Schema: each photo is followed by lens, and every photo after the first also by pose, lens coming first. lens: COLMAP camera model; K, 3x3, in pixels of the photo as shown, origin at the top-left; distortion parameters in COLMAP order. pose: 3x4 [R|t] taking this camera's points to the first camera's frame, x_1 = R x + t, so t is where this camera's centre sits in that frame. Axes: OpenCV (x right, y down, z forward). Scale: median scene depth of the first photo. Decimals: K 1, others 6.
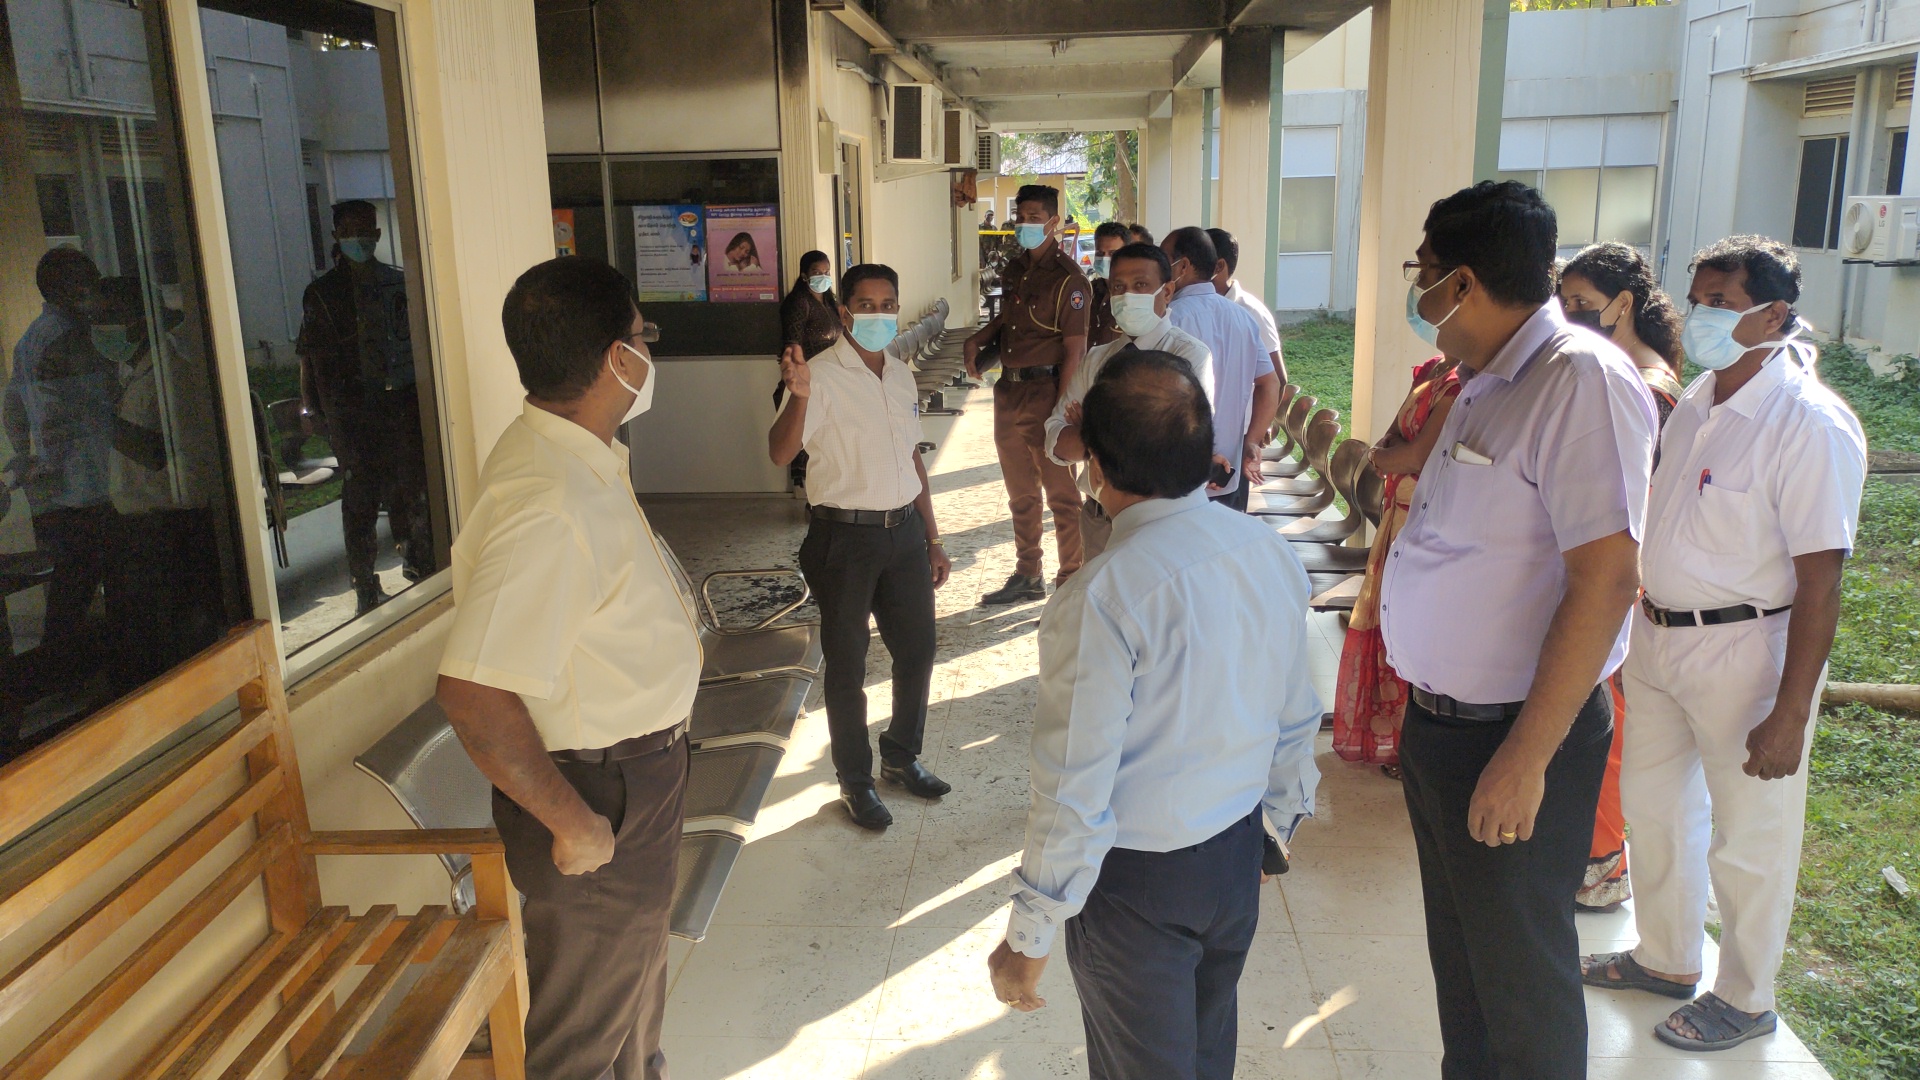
lens RADIAL K [[1395.1, 0, 954.7], [0, 1395.1, 543.9], [0, 0, 1]] dist [-0.001146, -0.004779]
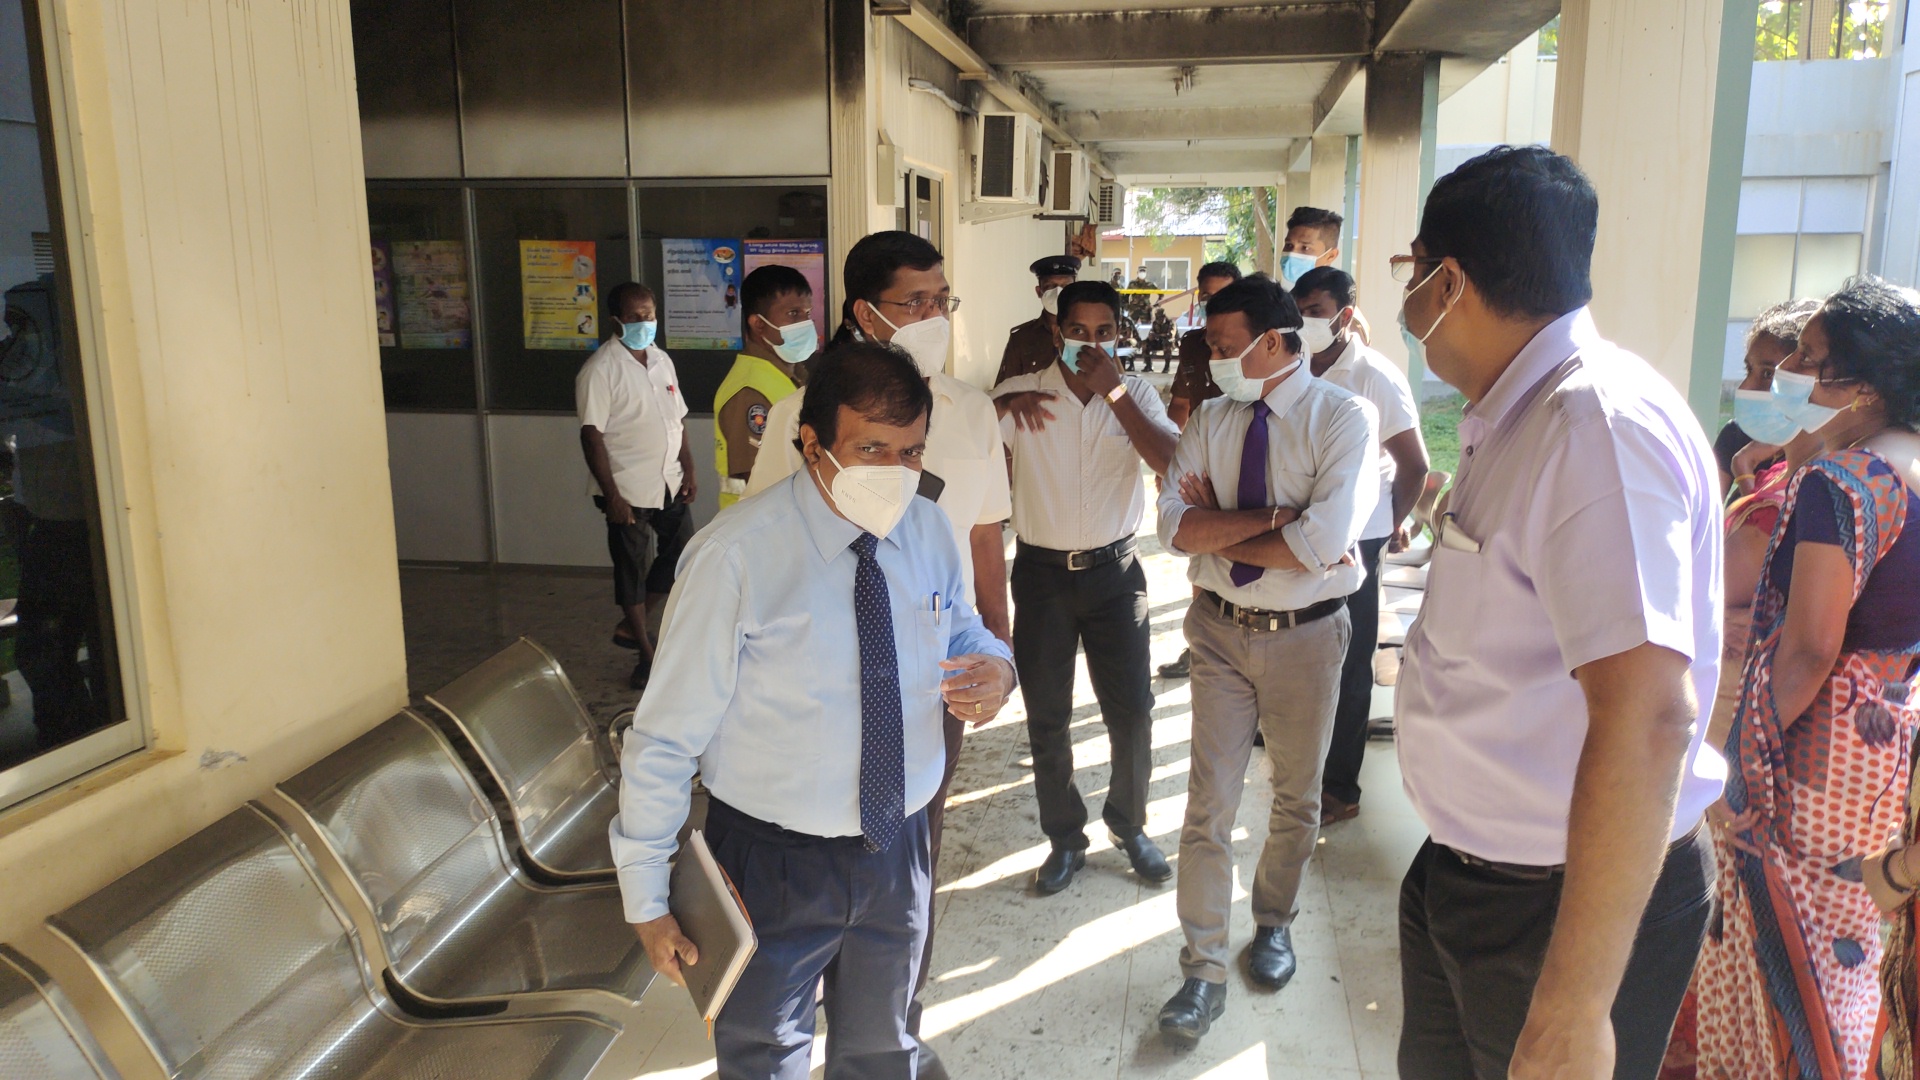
lens RADIAL K [[1395.1, 0, 963.6], [0, 1395.1, 532.5], [0, 0, 1]] dist [-0.001146, -0.004779]
pose [[0.995208, 0.038885, -0.089722, 0.032082], [-0.043373, 0.997874, -0.048635, -0.021354], [0.087640, 0.052294, 0.994779, 0.133517]]
